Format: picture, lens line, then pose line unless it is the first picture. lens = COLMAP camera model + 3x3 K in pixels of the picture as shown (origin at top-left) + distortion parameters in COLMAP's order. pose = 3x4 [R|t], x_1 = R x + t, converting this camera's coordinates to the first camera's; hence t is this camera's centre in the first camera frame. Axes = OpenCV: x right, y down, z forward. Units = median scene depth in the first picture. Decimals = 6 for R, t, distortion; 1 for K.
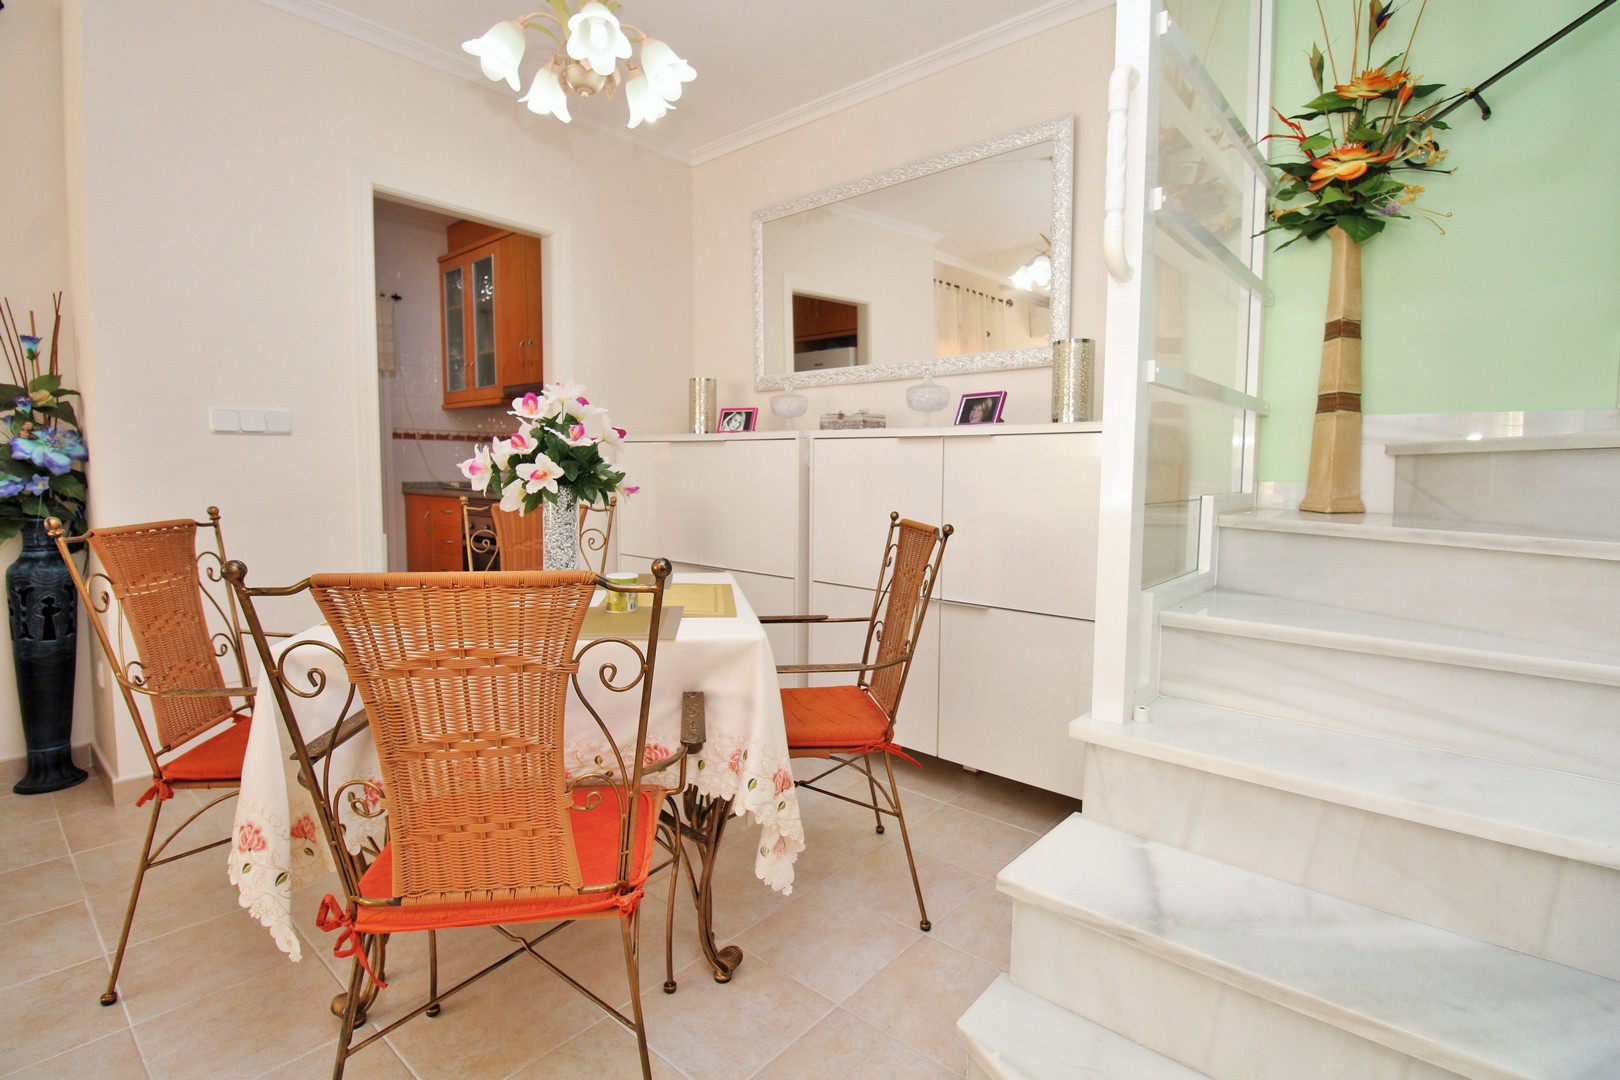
lens RADIAL K [[763.7, 0, 807.2], [0, 763.7, 533.5], [0, 0, 1]] dist [-0.000855, -0.014253]
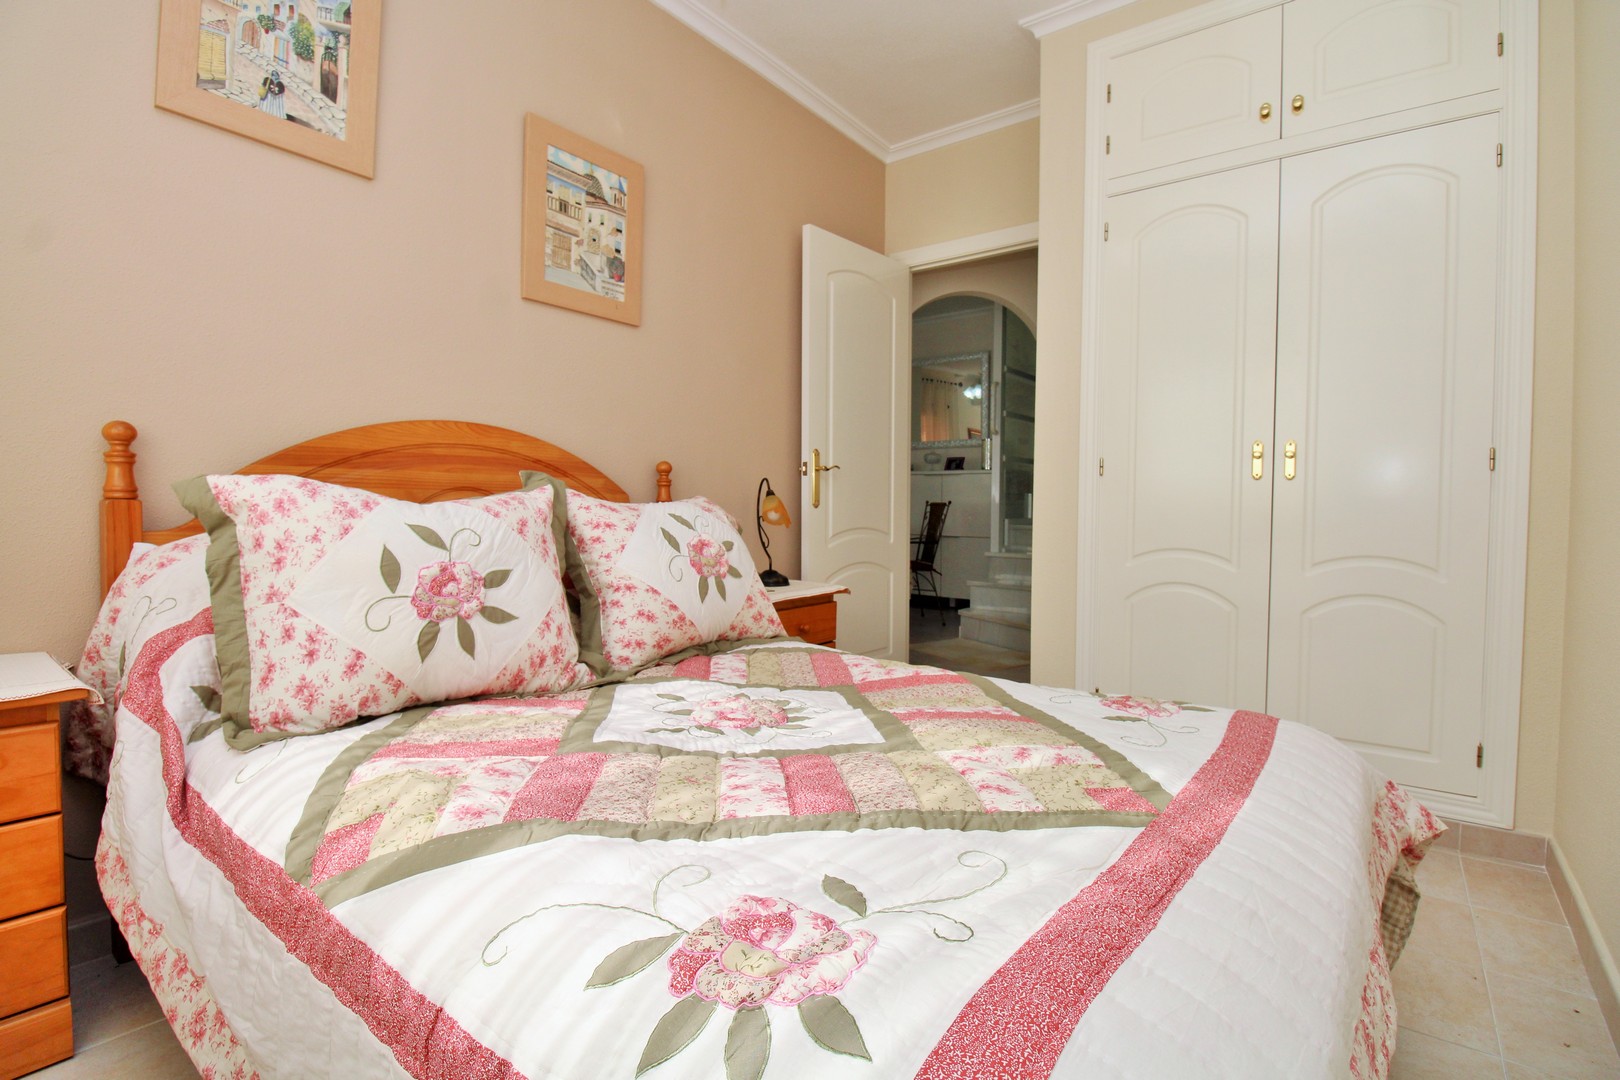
lens RADIAL K [[763.7, 0, 807.2], [0, 763.7, 533.5], [0, 0, 1]] dist [-0.000855, -0.014253]
pose [[0.998387, -0.003657, 0.056650, -0.418674], [0.005951, 0.999167, -0.040384, 0.173504], [-0.056455, 0.040656, 0.997577, -1.539528]]
